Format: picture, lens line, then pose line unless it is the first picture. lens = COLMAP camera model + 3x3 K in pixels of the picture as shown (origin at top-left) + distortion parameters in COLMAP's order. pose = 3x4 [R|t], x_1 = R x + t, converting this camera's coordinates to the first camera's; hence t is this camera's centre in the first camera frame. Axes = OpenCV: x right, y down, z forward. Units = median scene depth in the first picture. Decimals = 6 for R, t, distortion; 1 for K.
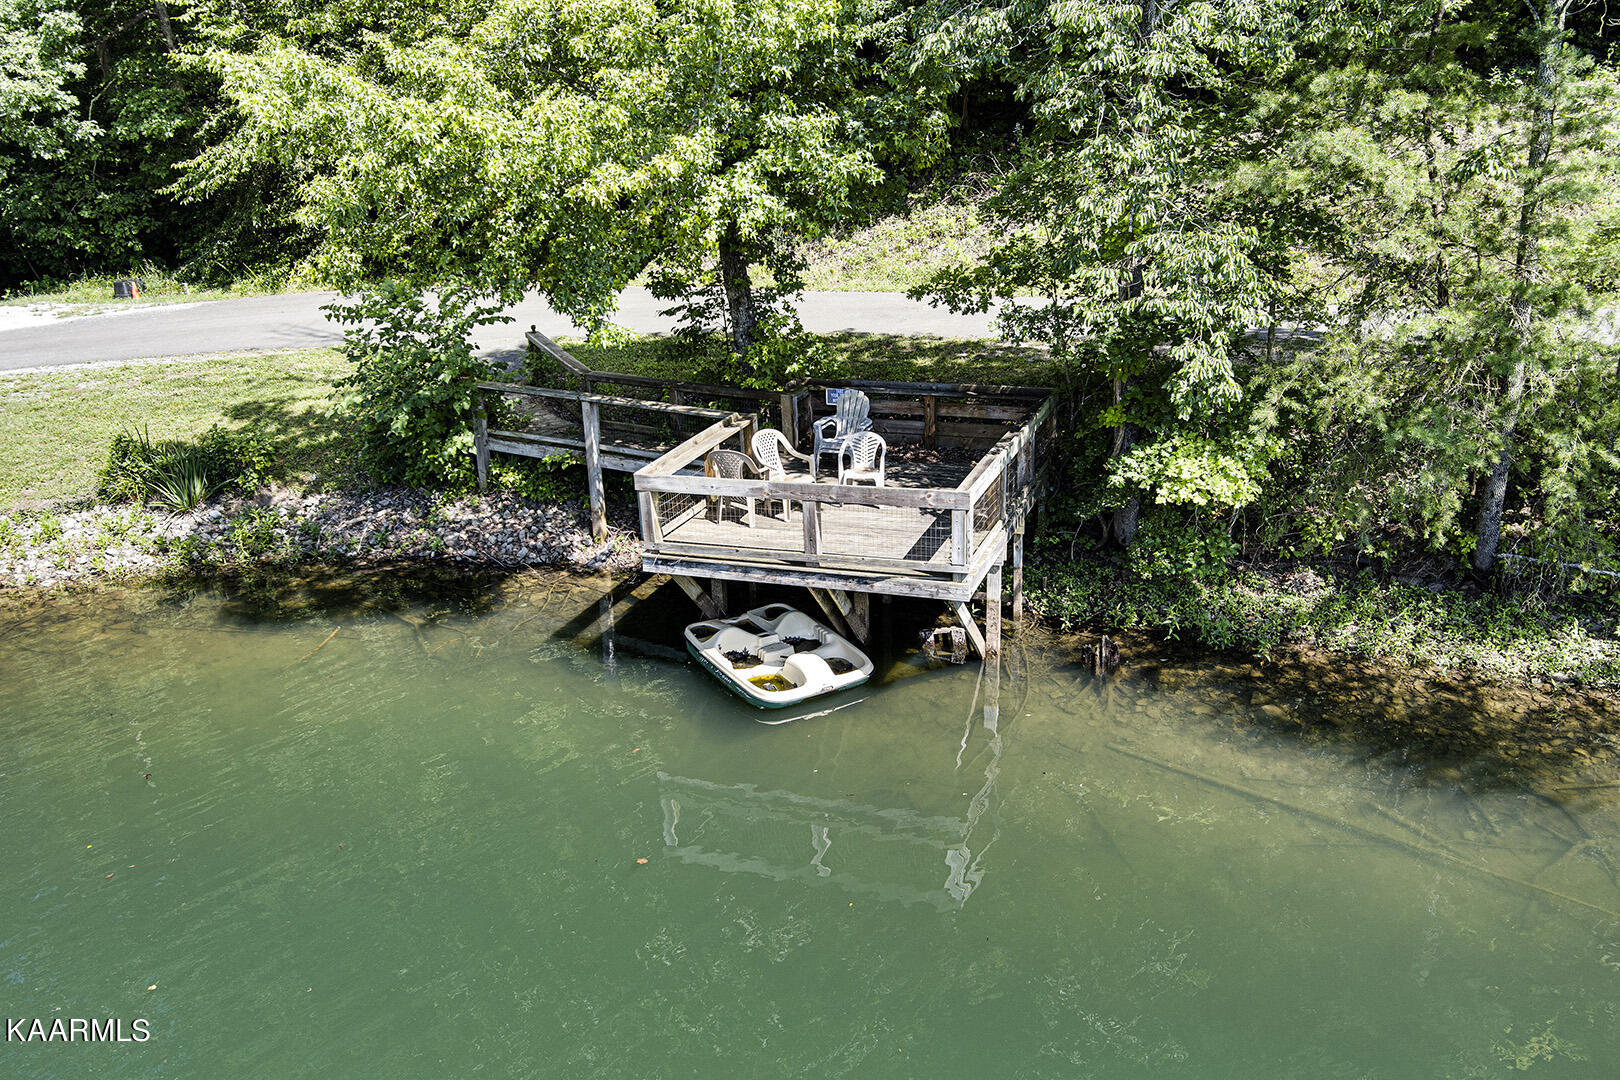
lens RADIAL K [[1320.8, 0, 810.0], [0, 1320.8, 540.0], [0, 0, 1]] dist [-0.086148, 0.049936]
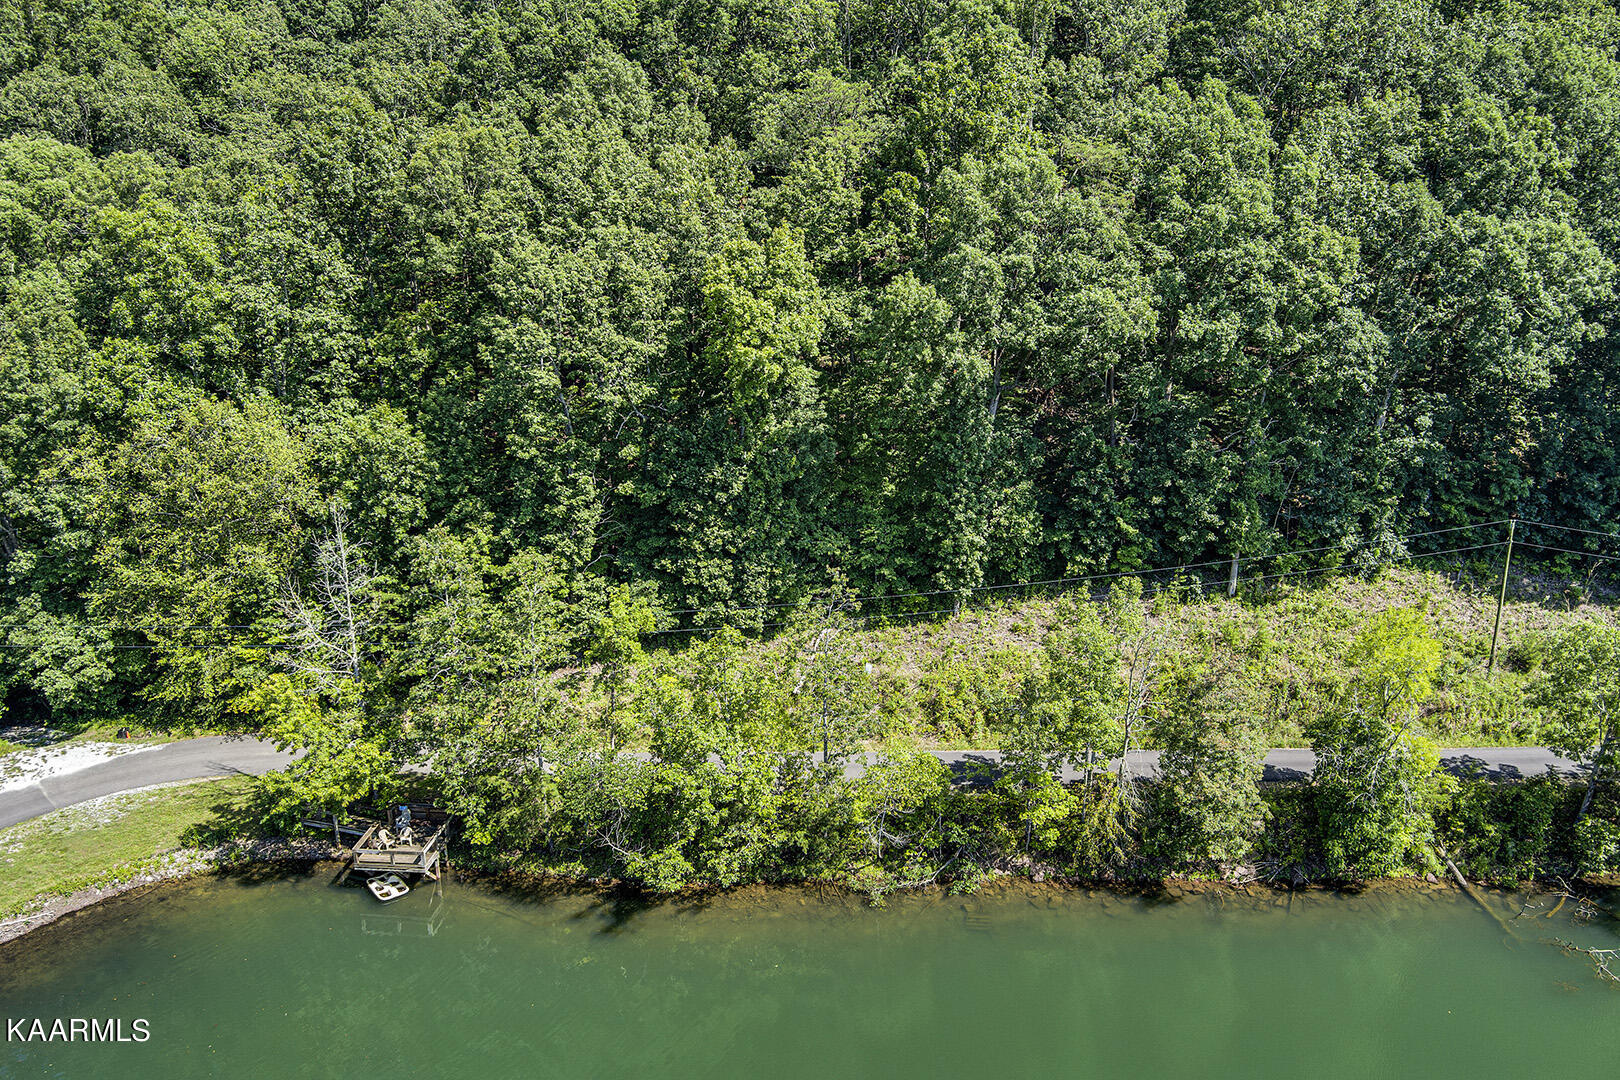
lens RADIAL K [[1320.8, 0, 810.0], [0, 1320.8, 540.0], [0, 0, 1]] dist [-0.086148, 0.049936]
pose [[0.968878, -0.040472, 0.244210, 0.273328], [0.054076, 0.997321, -0.049257, -0.642302], [-0.241562, 0.060930, 0.968471, -3.025829]]
